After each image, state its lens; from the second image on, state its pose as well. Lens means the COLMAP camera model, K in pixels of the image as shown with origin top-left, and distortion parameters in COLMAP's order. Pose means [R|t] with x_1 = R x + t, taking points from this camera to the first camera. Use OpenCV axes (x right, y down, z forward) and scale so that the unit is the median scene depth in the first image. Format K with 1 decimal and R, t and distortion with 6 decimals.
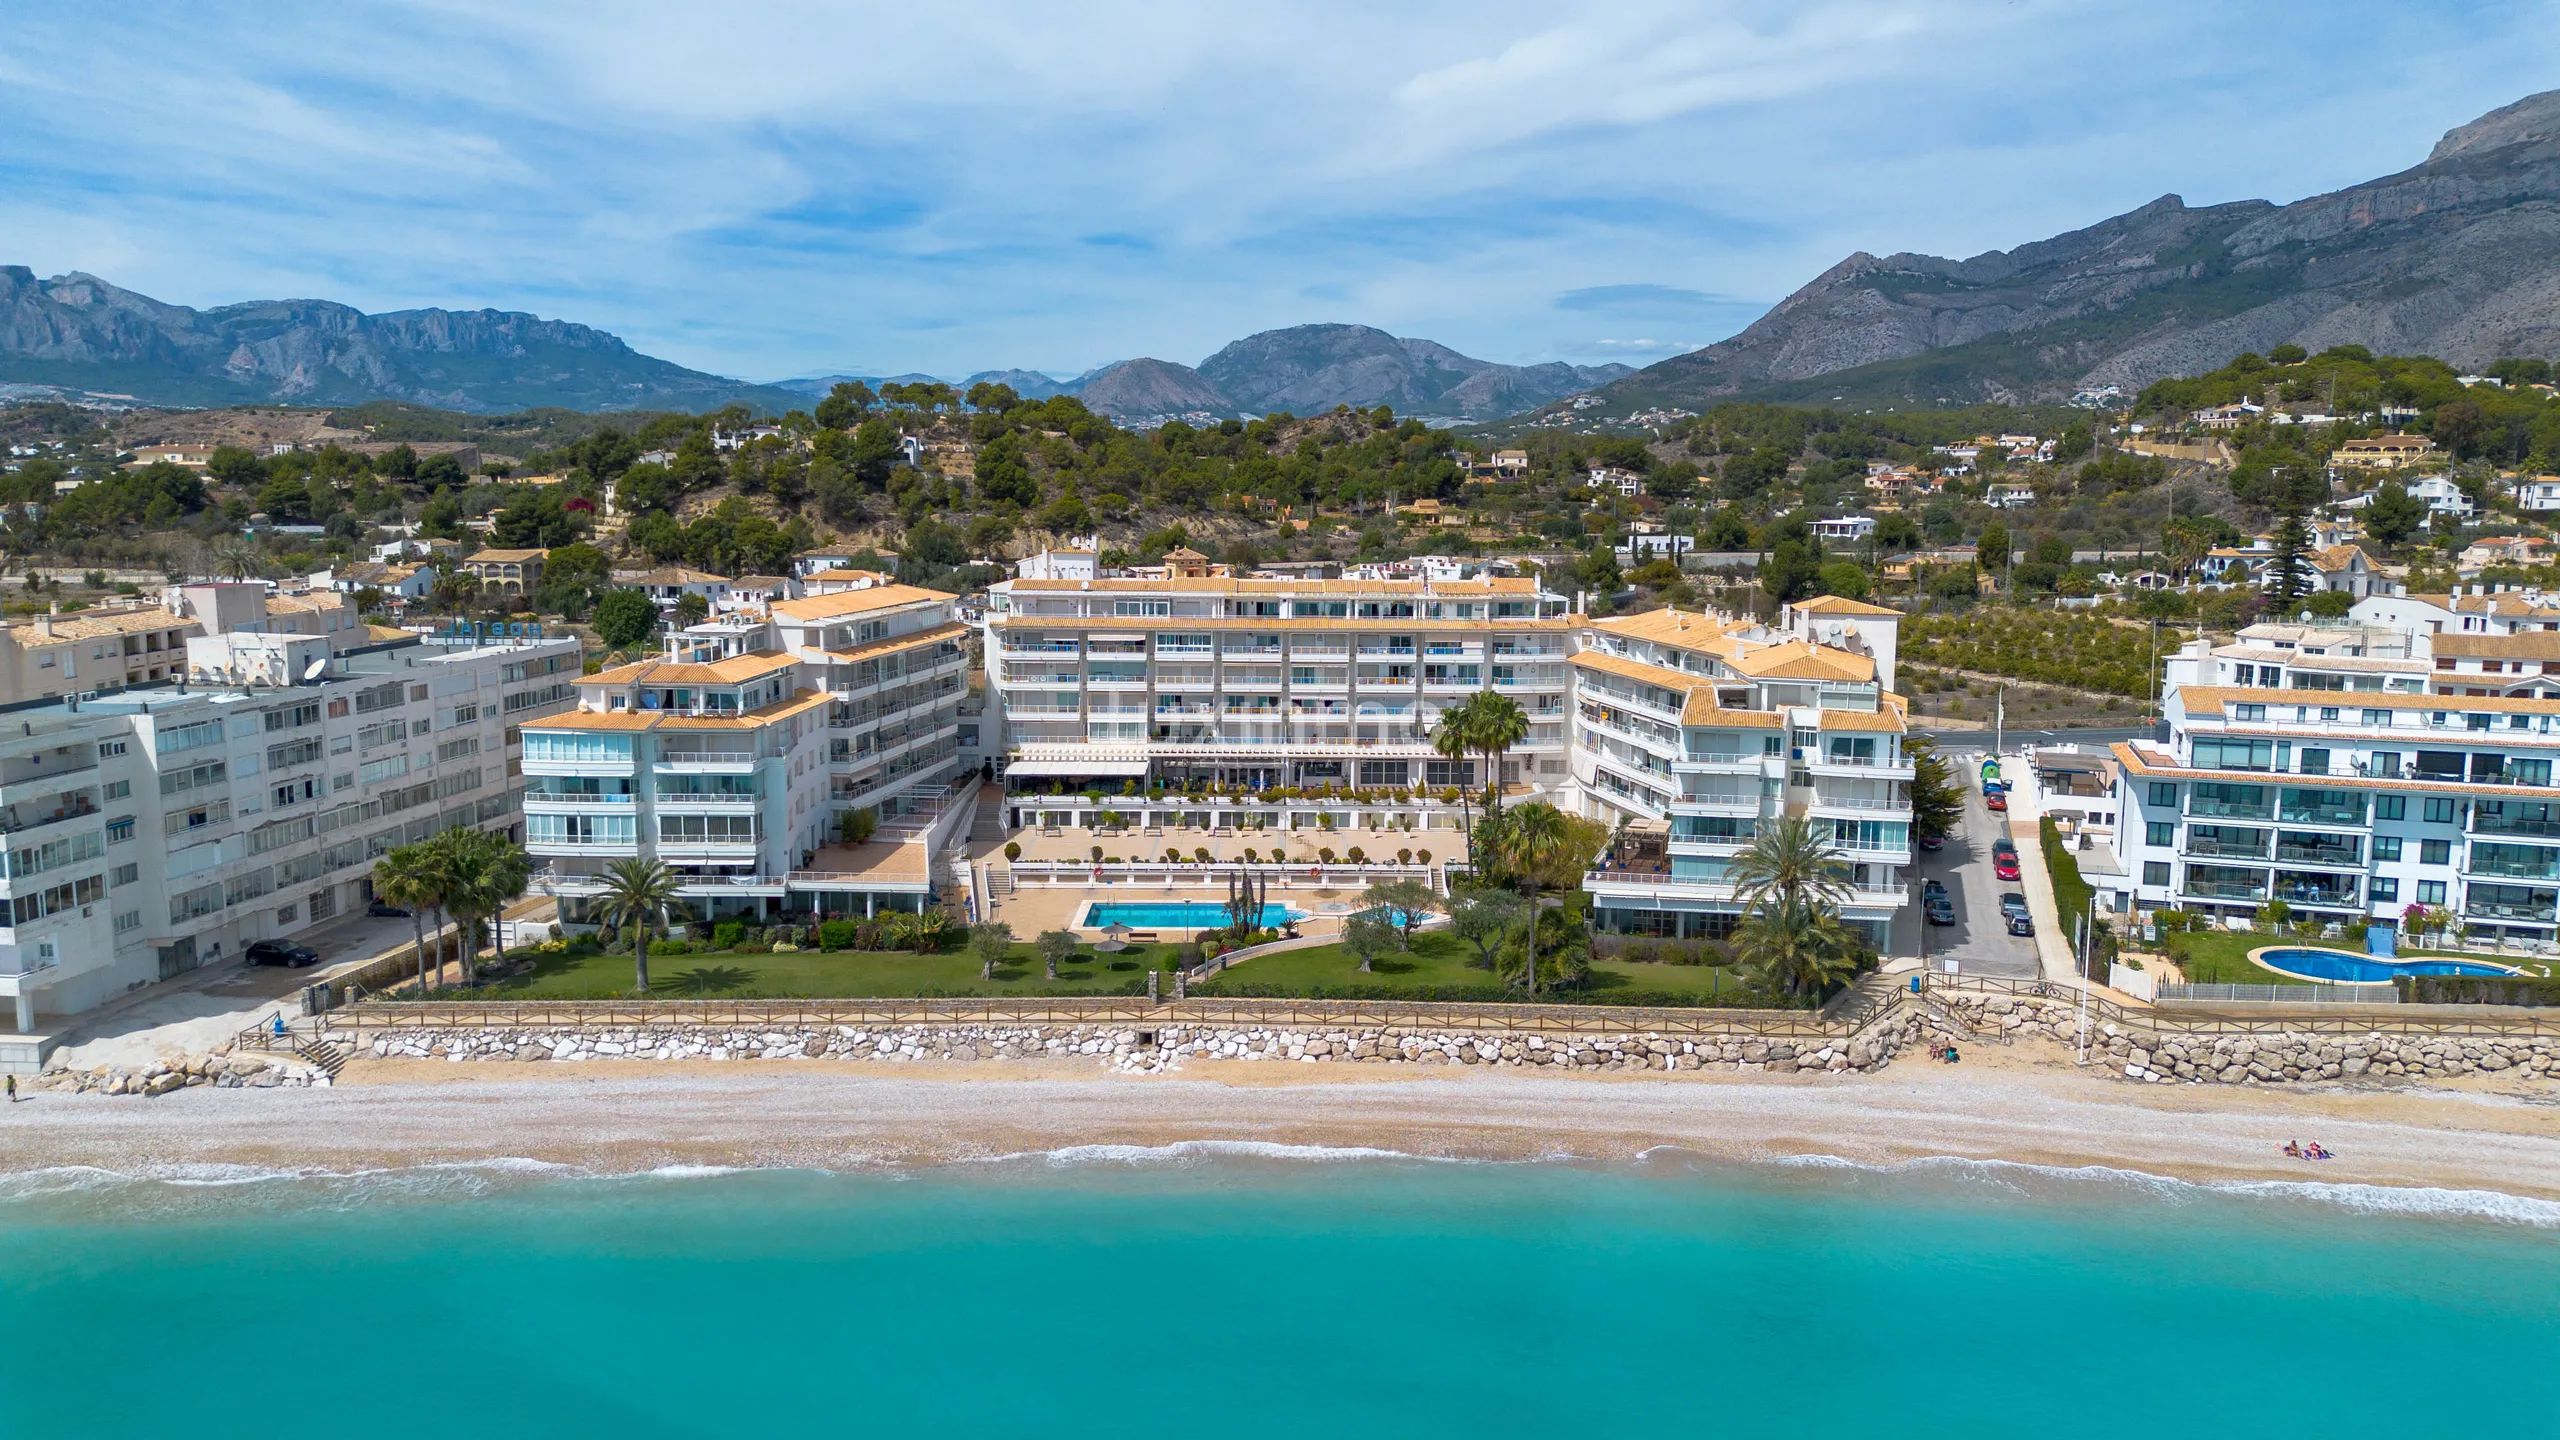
lens RADIAL K [[1766.4, 0, 1299.0], [0, 1766.4, 718.9], [0, 0, 1]] dist [0.045580, -0.017671]
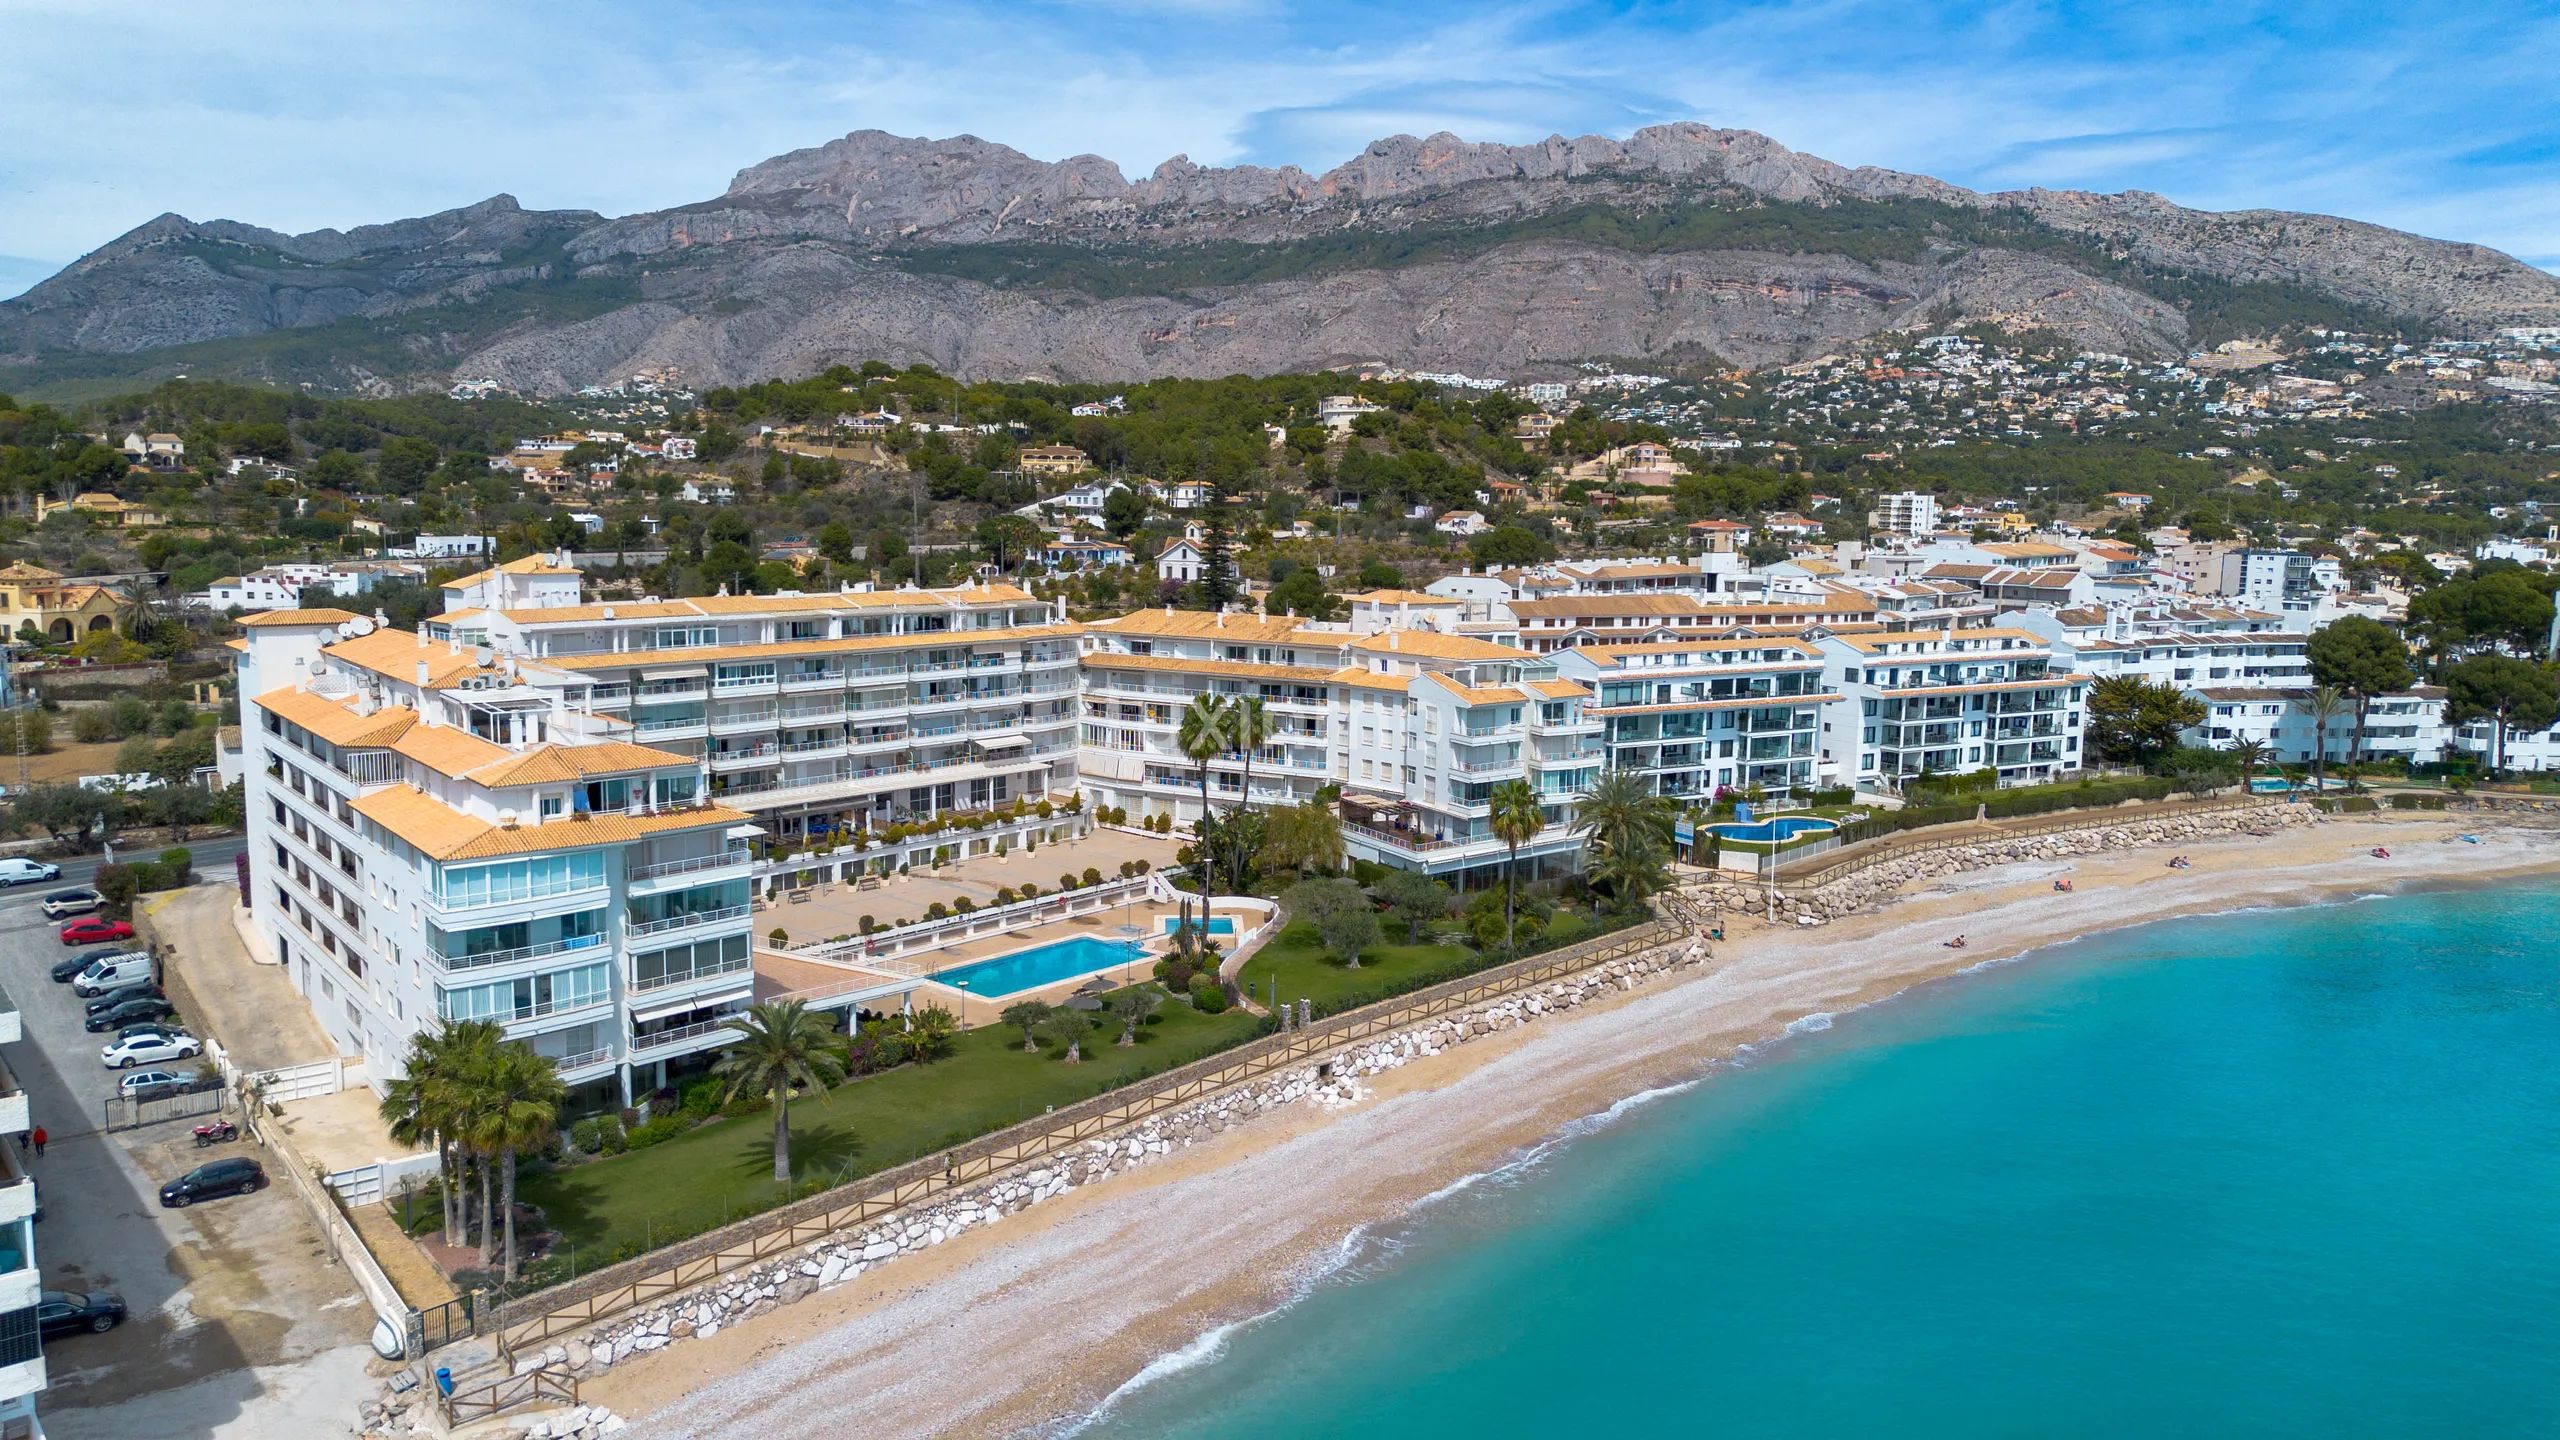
lens RADIAL K [[1766.4, 0, 1295.7], [0, 1766.4, 740.6], [0, 0, 1]] dist [0.045580, -0.017671]
pose [[0.670381, -0.102816, 0.734860, -0.540997], [0.091530, 0.994248, 0.055608, -0.036458], [-0.736350, 0.029983, 0.675936, 0.243976]]
